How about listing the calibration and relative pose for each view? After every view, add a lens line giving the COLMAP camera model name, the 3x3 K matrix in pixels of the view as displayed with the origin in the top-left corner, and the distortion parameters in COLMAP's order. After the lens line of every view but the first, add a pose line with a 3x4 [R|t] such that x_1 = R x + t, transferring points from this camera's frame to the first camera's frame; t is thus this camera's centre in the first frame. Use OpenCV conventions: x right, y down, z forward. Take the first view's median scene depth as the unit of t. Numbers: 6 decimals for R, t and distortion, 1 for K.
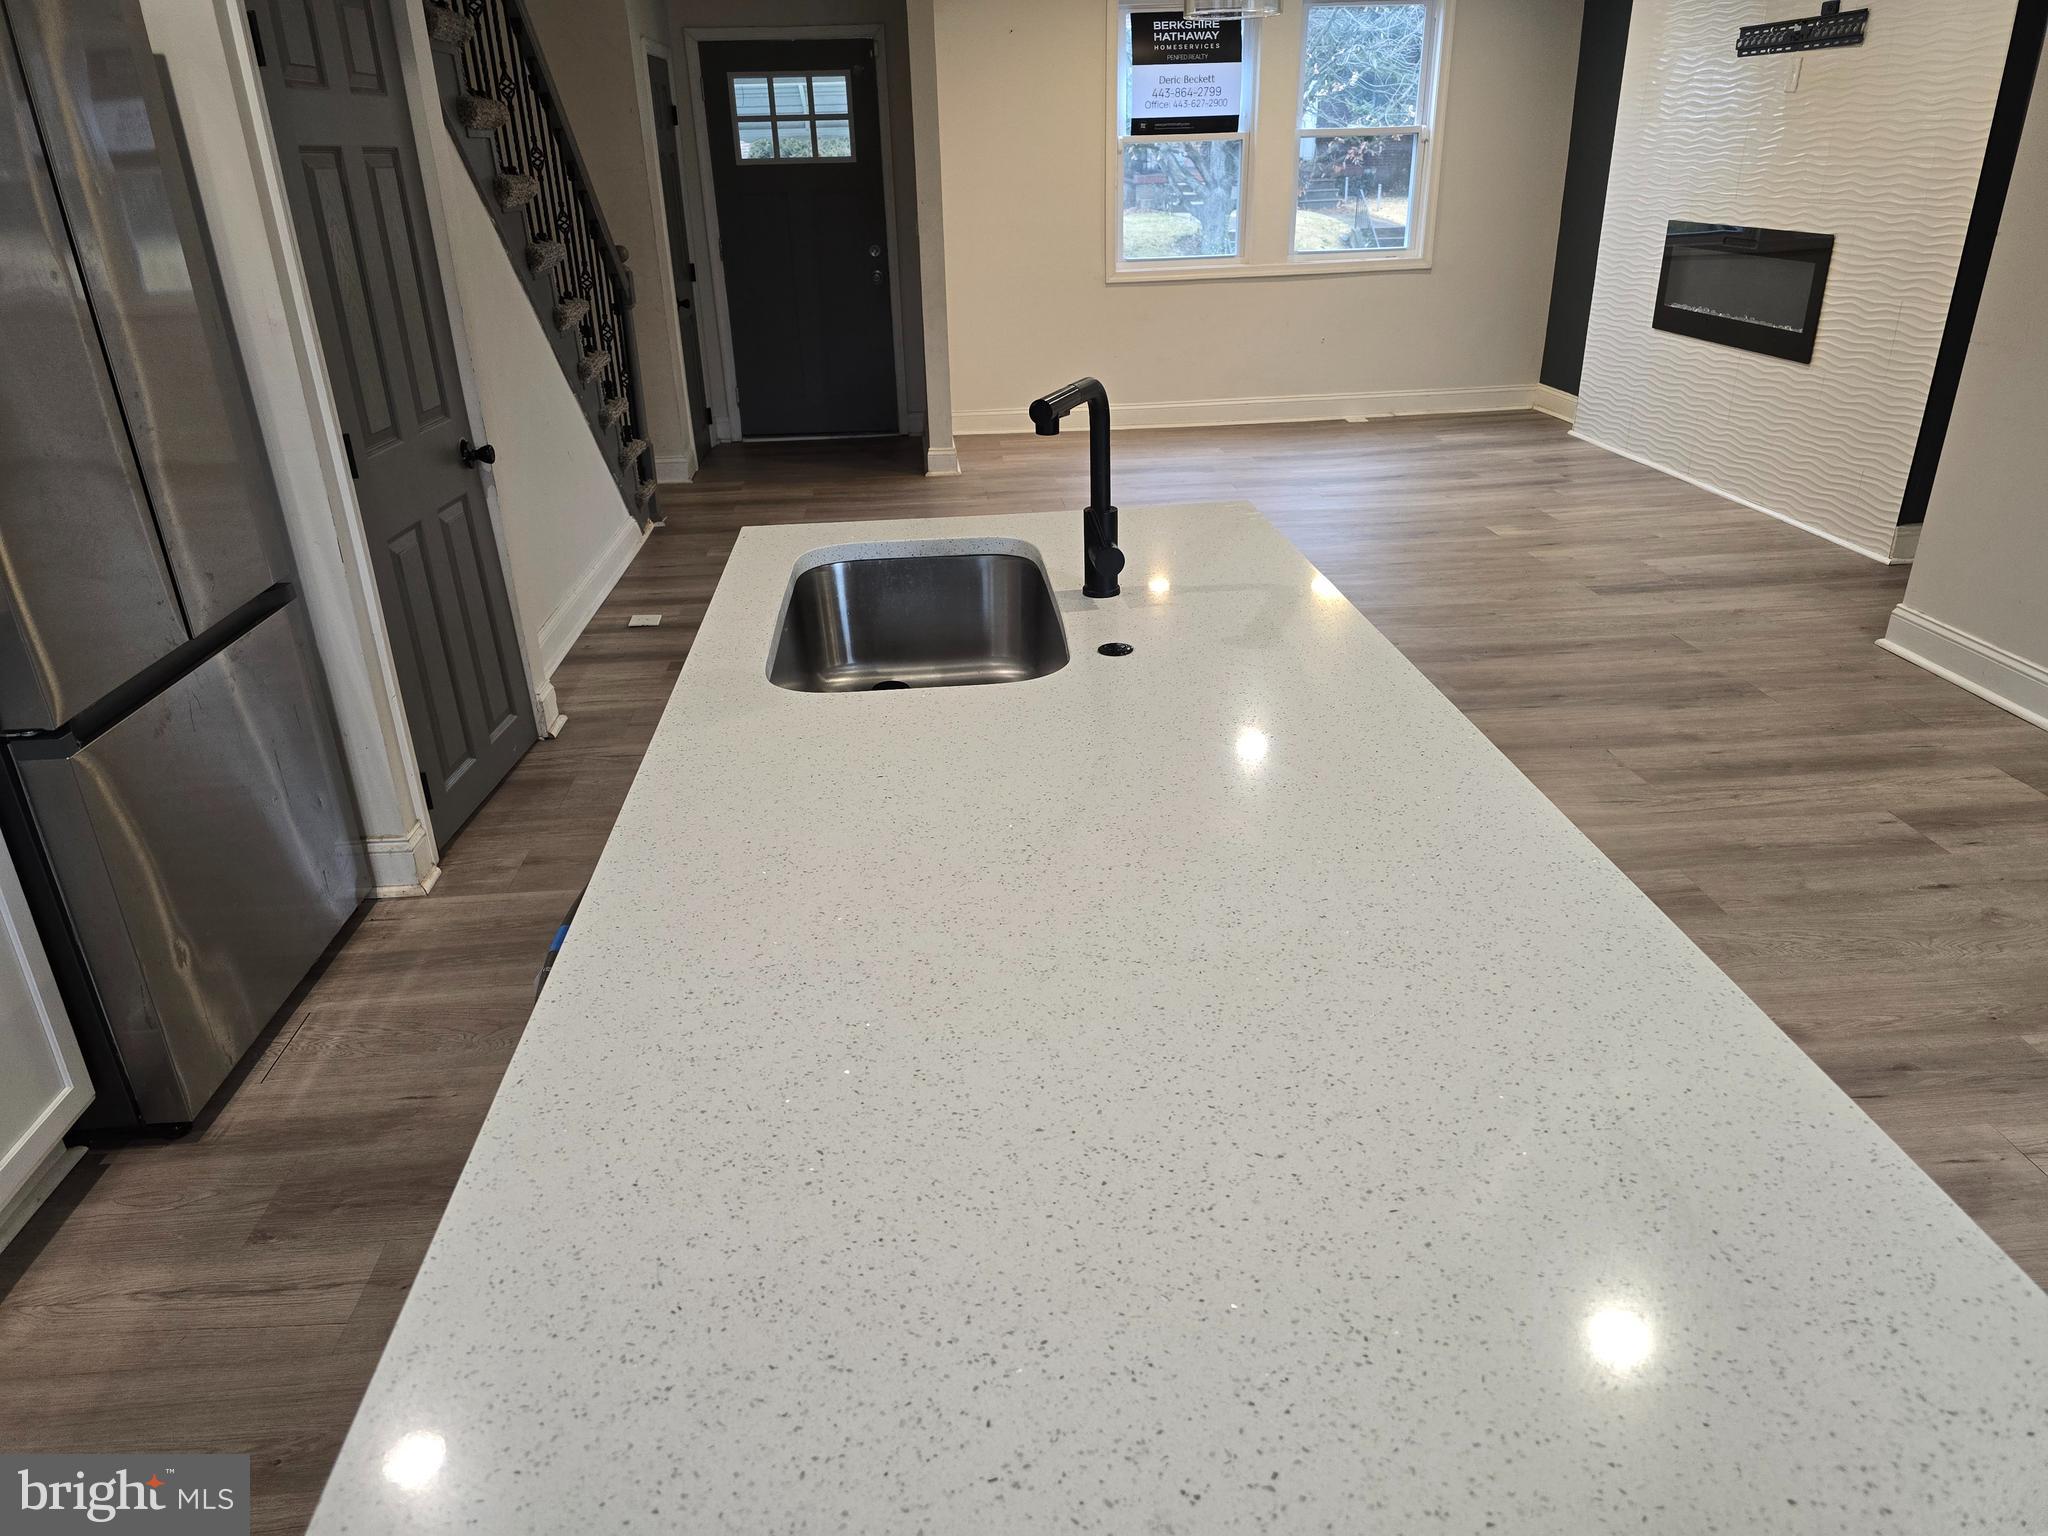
lens RADIAL K [[1376.3, 0, 1026.8], [0, 1376.3, 789.3], [0, 0, 1]] dist [0.068547, -0.065922]
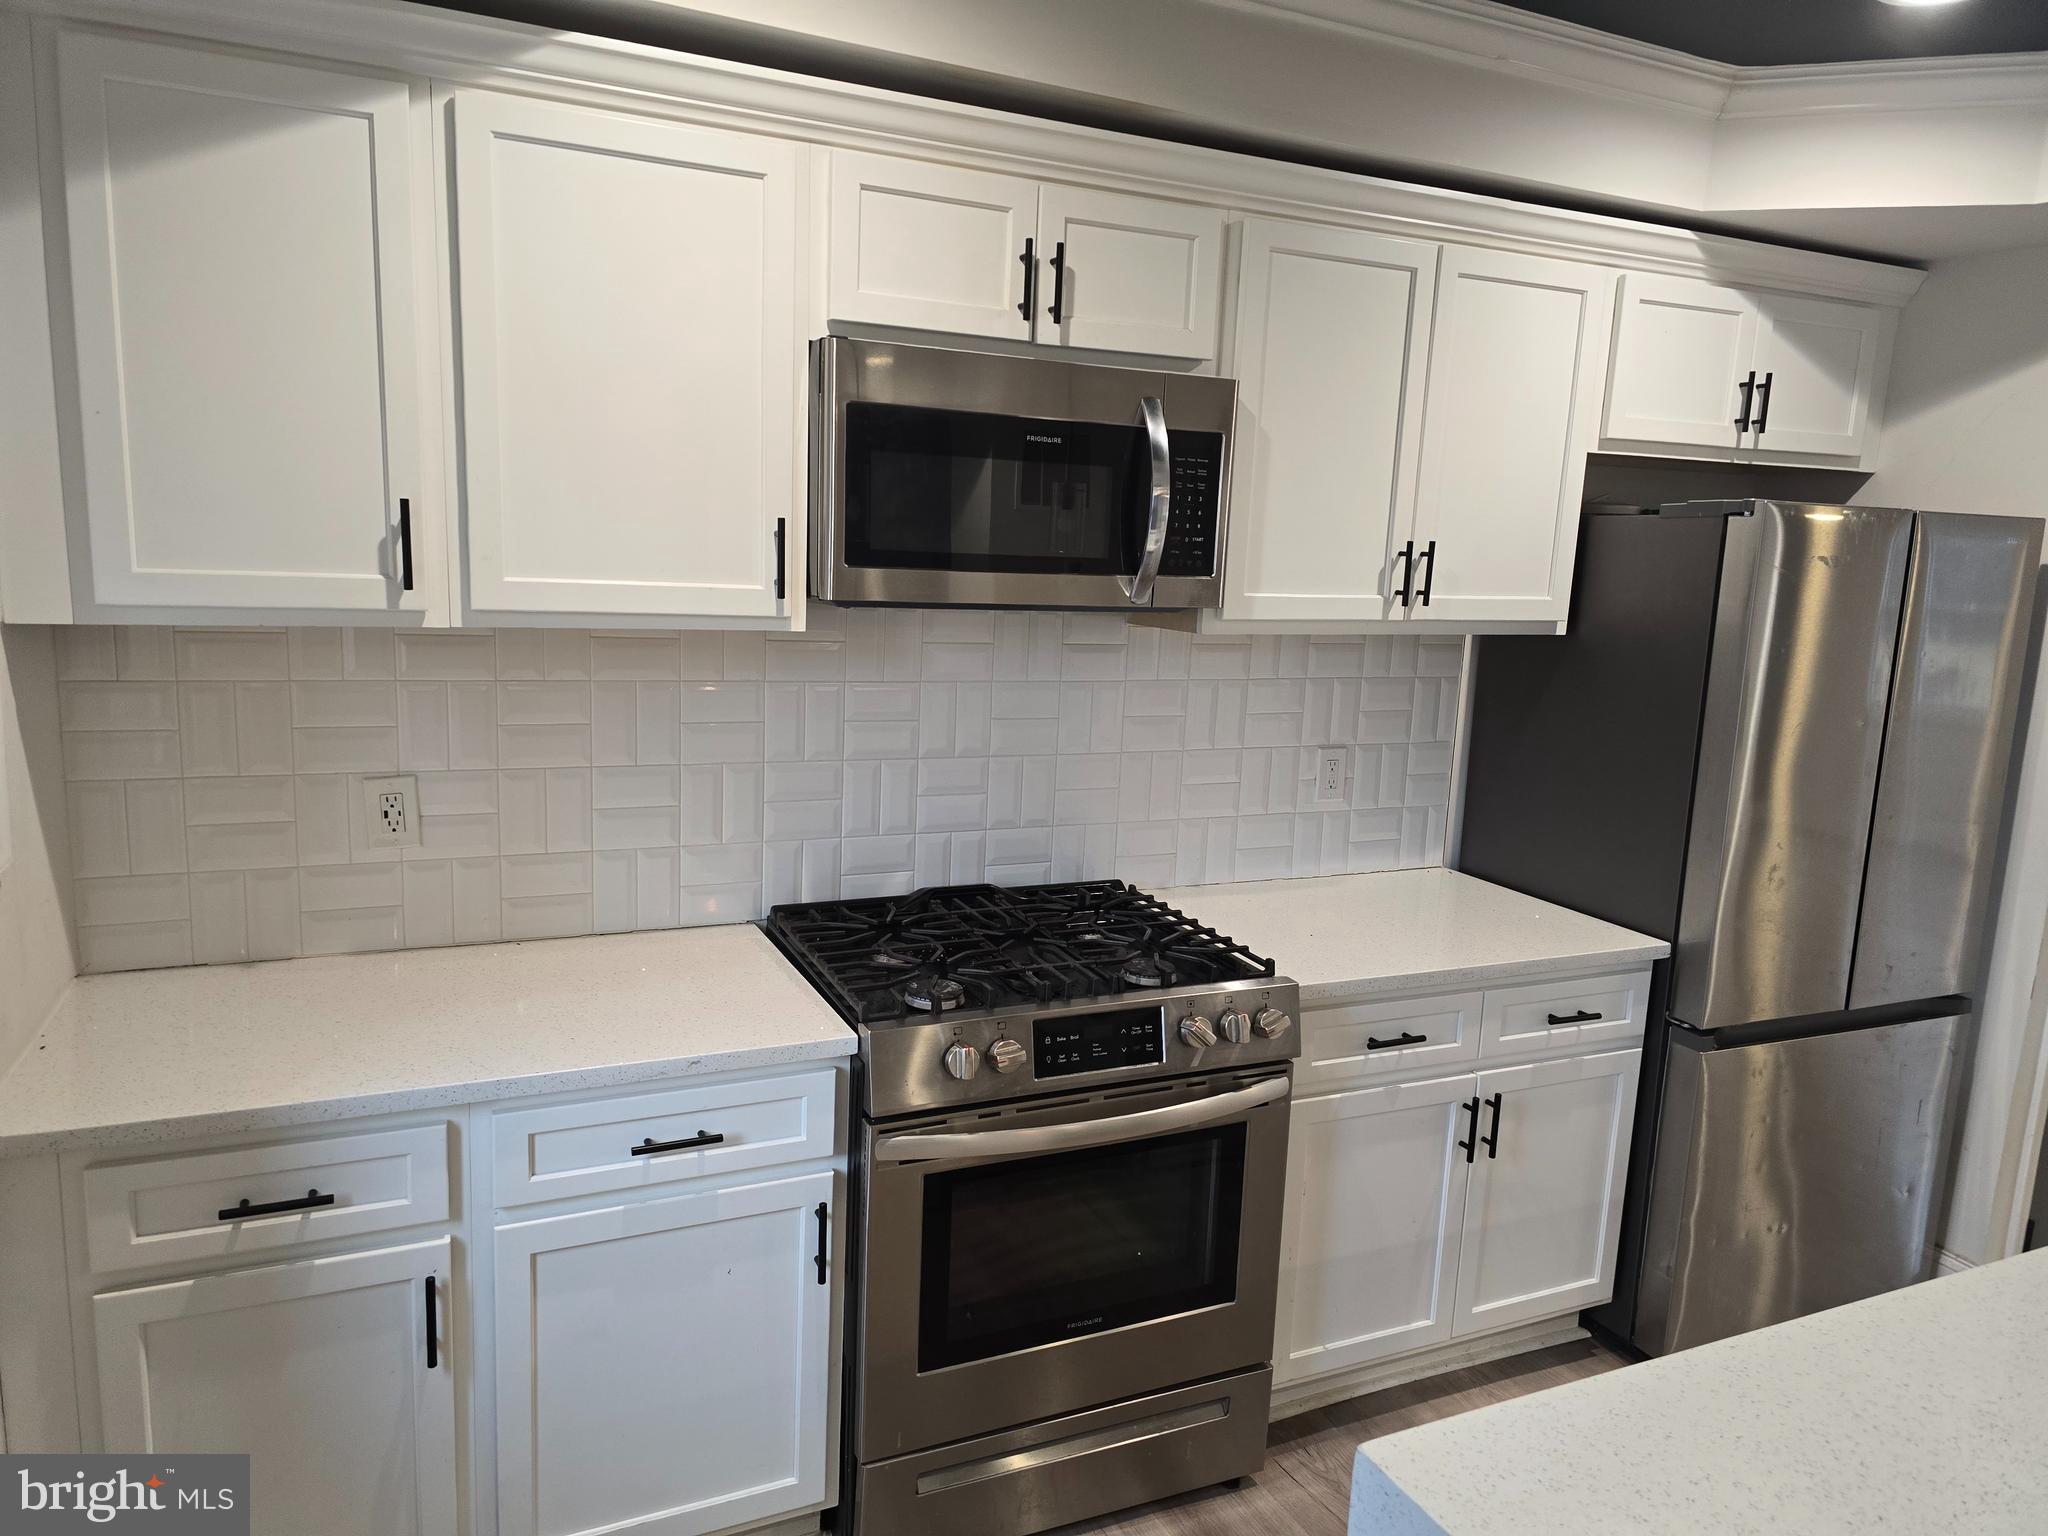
lens RADIAL K [[1376.3, 0, 1016.6], [0, 1376.3, 777.0], [0, 0, 1]] dist [0.068547, -0.065922]
pose [[0.341921, 0.197558, -0.918728, 0.112975], [-0.439360, 0.897825, 0.029547, -0.004760], [0.830694, 0.393550, 0.393784, -0.071503]]
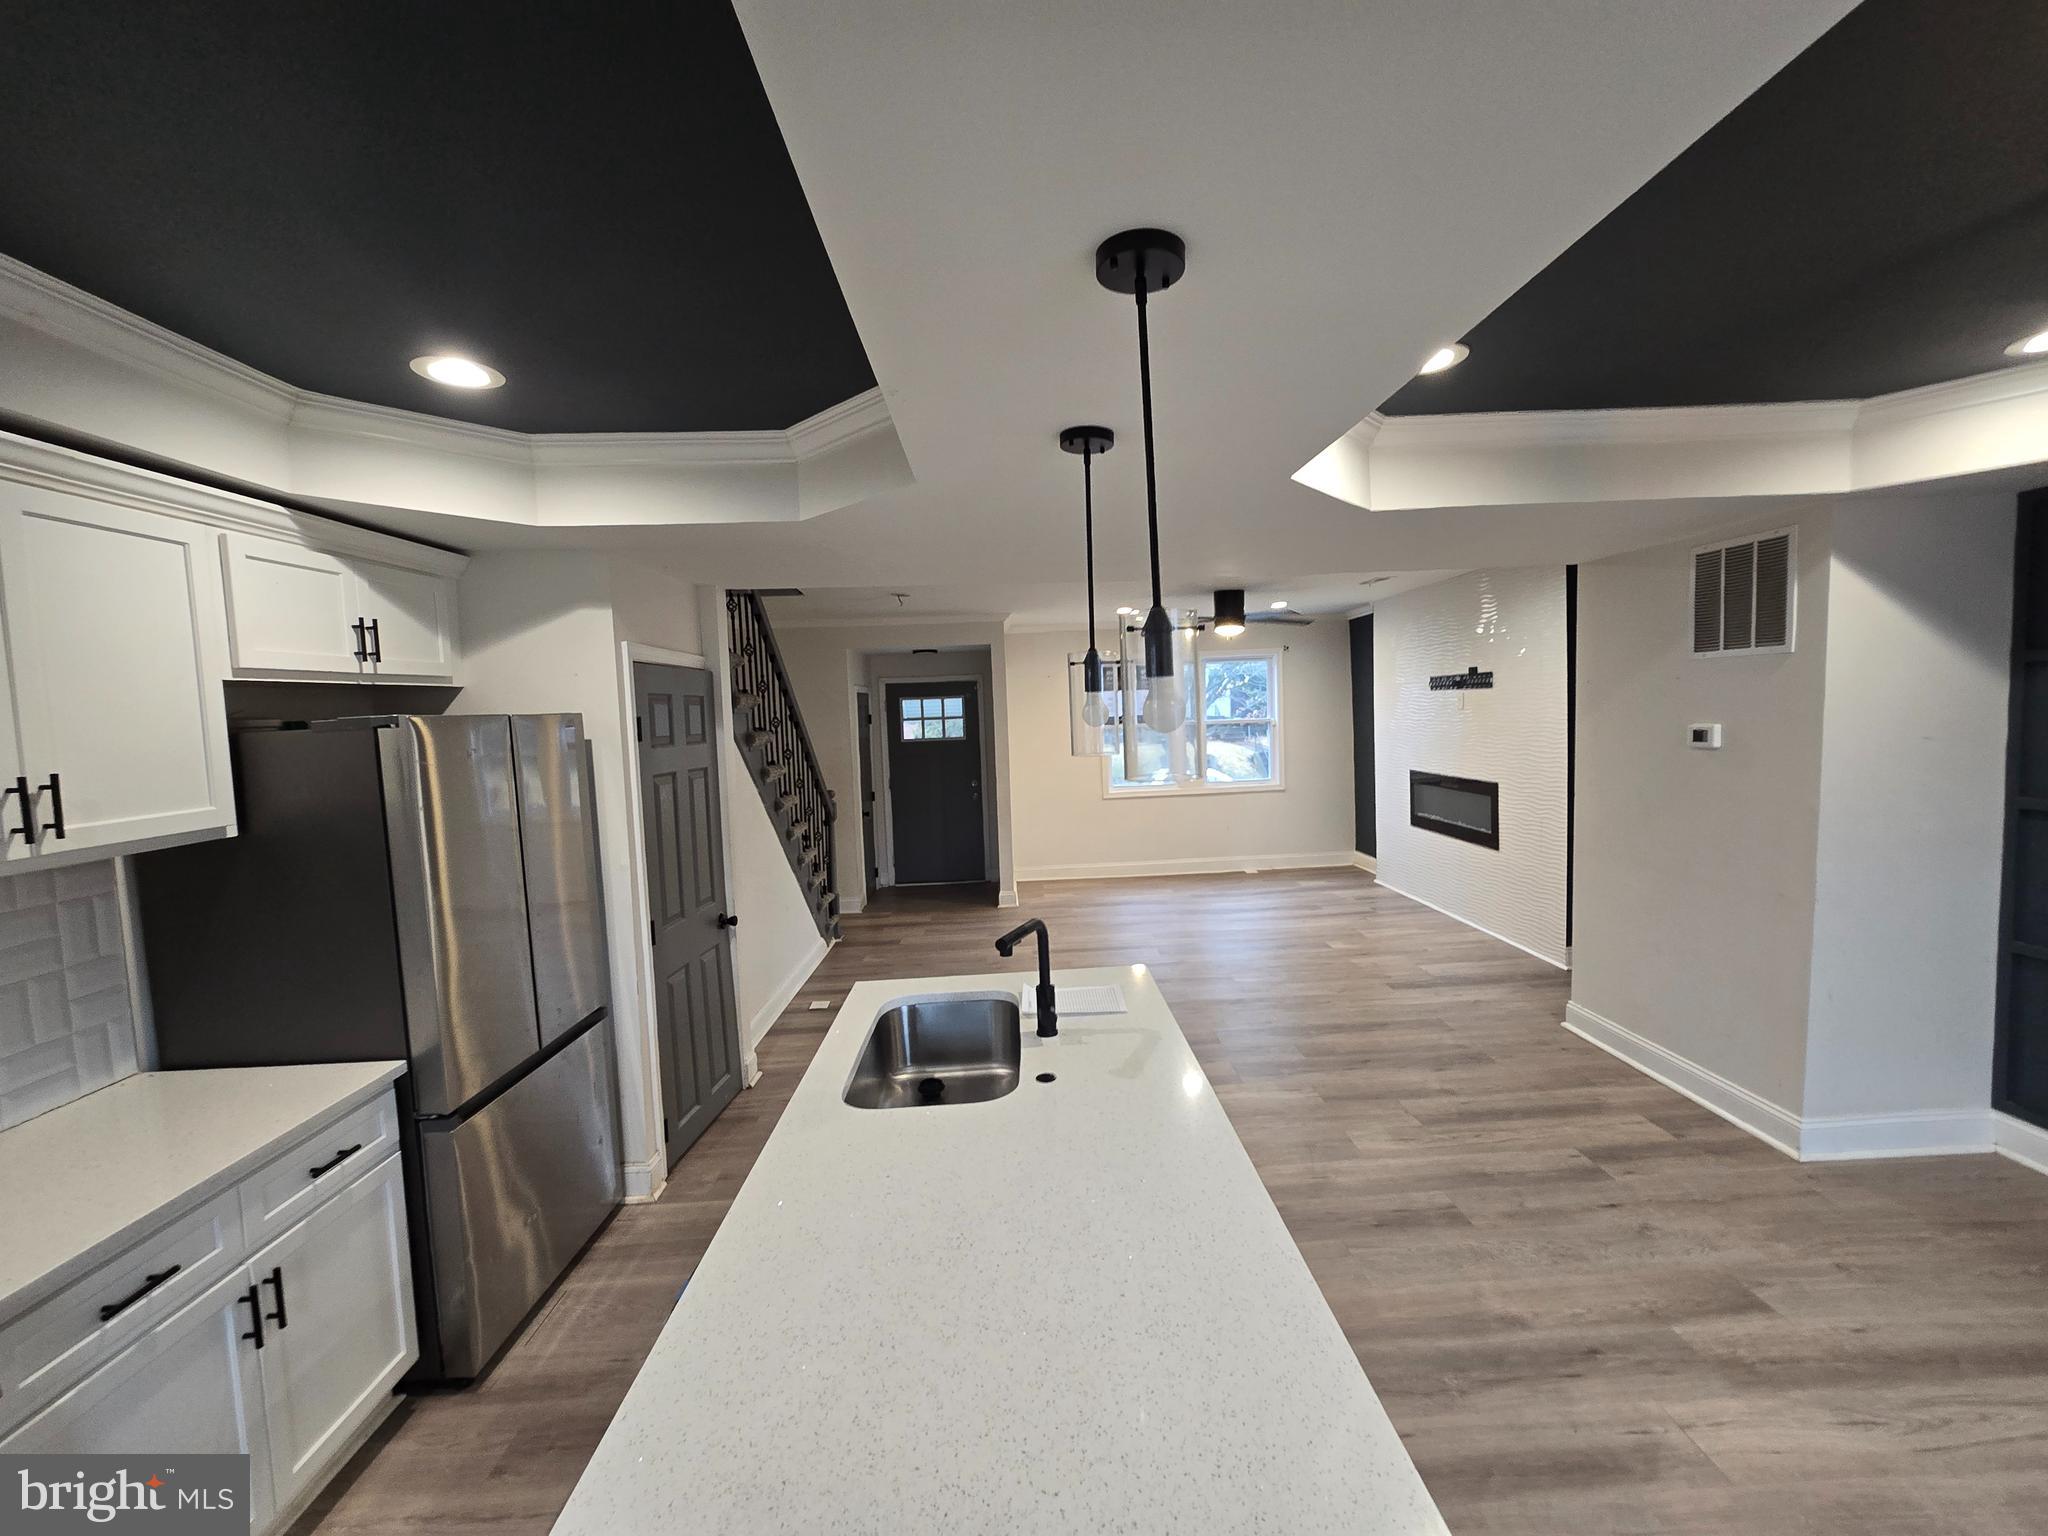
lens RADIAL K [[839.4, 0, 1045.6], [0, 839.4, 766.1], [0, 0, 1]] dist [-0.000160, -0.001892]
pose [[0.999297, -0.009993, -0.036141, 0.039508], [-0.003461, 0.935139, -0.354264, -0.035322], [0.037337, 0.354139, 0.934447, -0.044134]]
